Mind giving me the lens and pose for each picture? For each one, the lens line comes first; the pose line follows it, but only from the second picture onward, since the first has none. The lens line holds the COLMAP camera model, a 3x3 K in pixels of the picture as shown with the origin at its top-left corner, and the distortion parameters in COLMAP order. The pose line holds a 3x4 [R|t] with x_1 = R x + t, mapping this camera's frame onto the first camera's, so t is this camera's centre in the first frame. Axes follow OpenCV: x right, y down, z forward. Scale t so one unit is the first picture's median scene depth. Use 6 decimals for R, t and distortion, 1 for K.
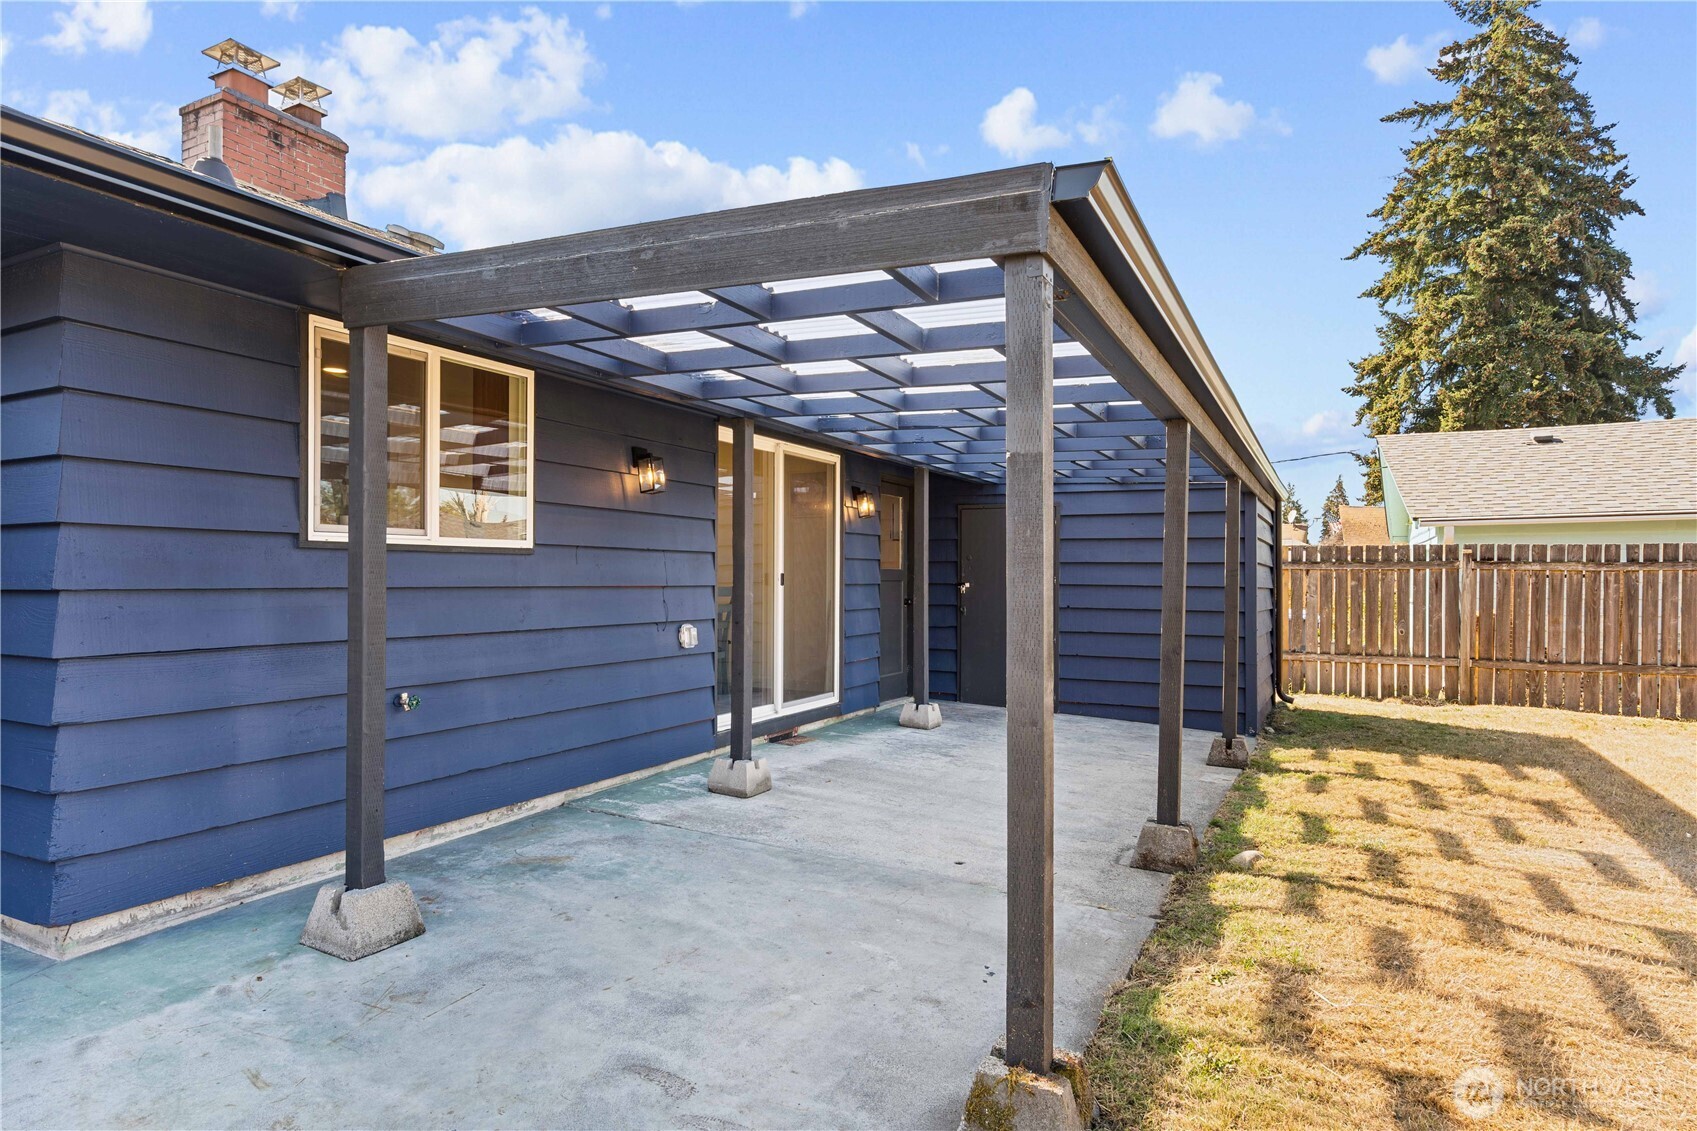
lens RADIAL K [[949.7, 0, 822.2], [0, 949.7, 576.1], [0, 0, 1]] dist [0.005040, -0.000720]
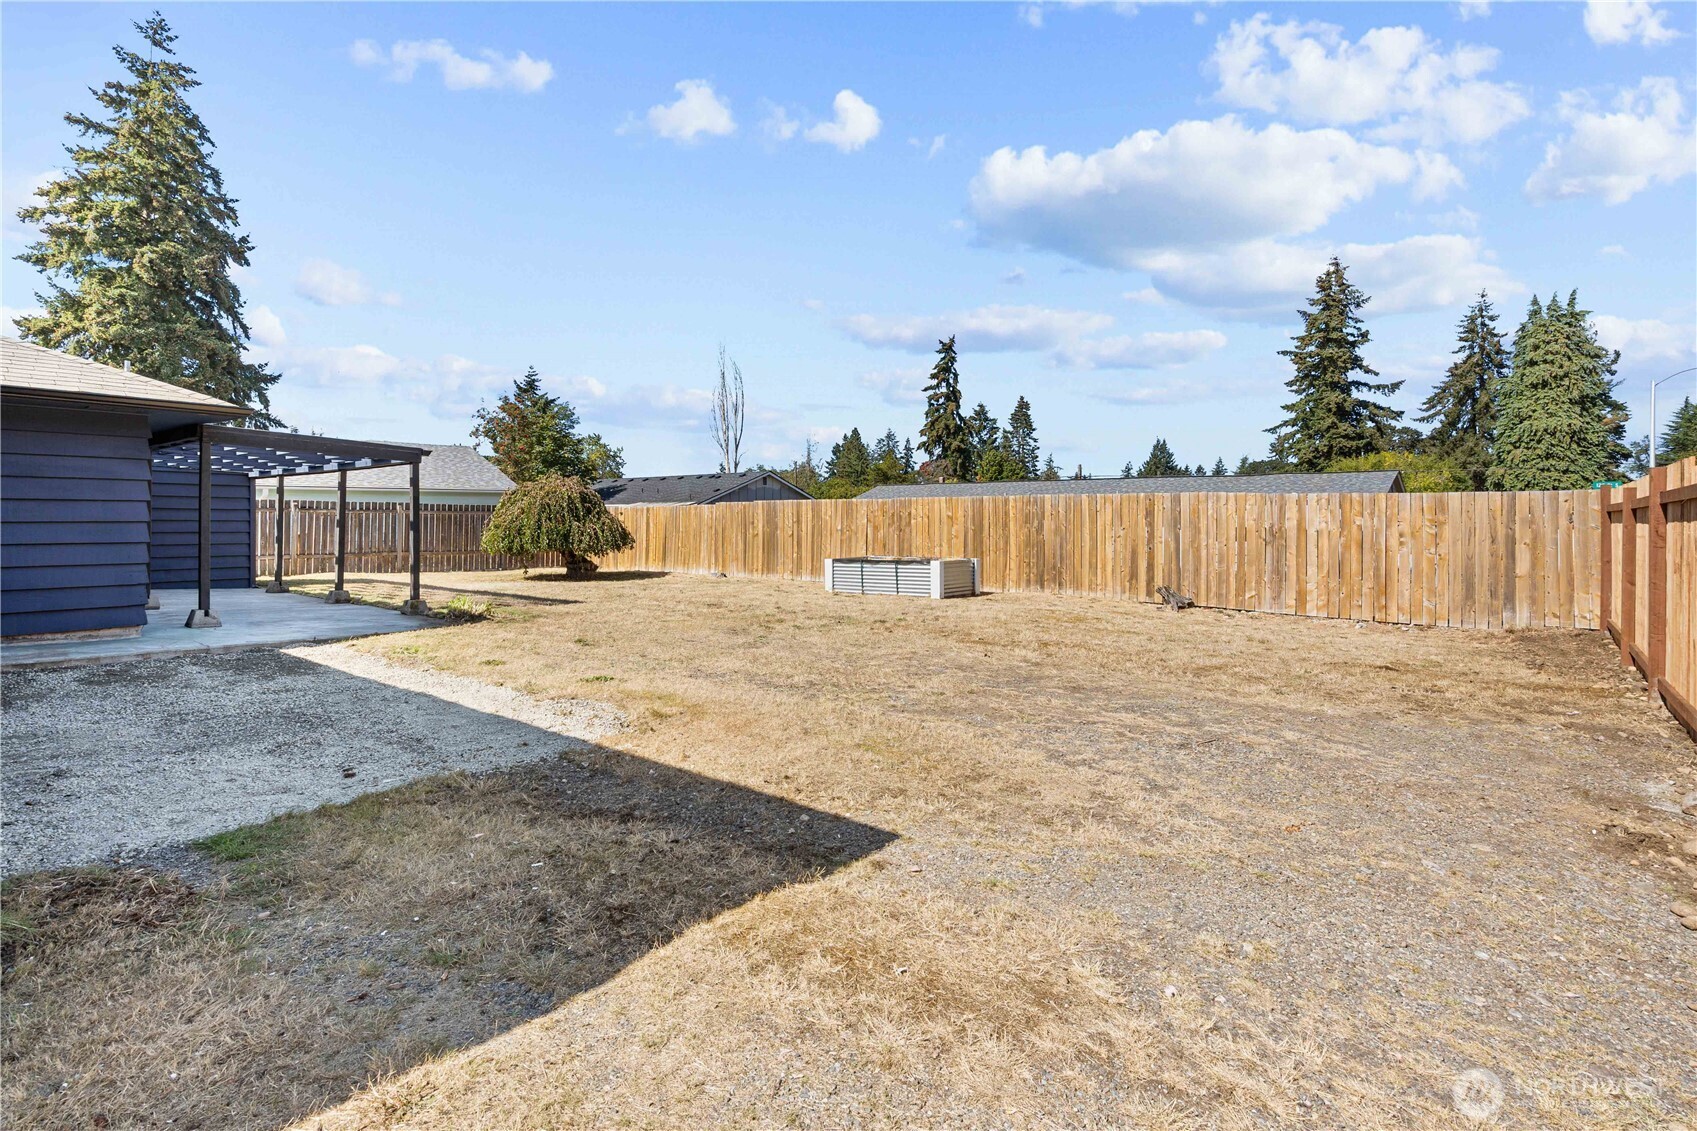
lens RADIAL K [[834.2, 0, 849.8], [0, 834.2, 520.9], [0, 0, 1]] dist [0.002690, -0.000873]
pose [[0.185843, -0.001953, 0.982577, -0.226931], [-0.004529, 0.999986, 0.002845, 0.000396], [-0.982569, -0.004979, 0.185832, -0.135991]]
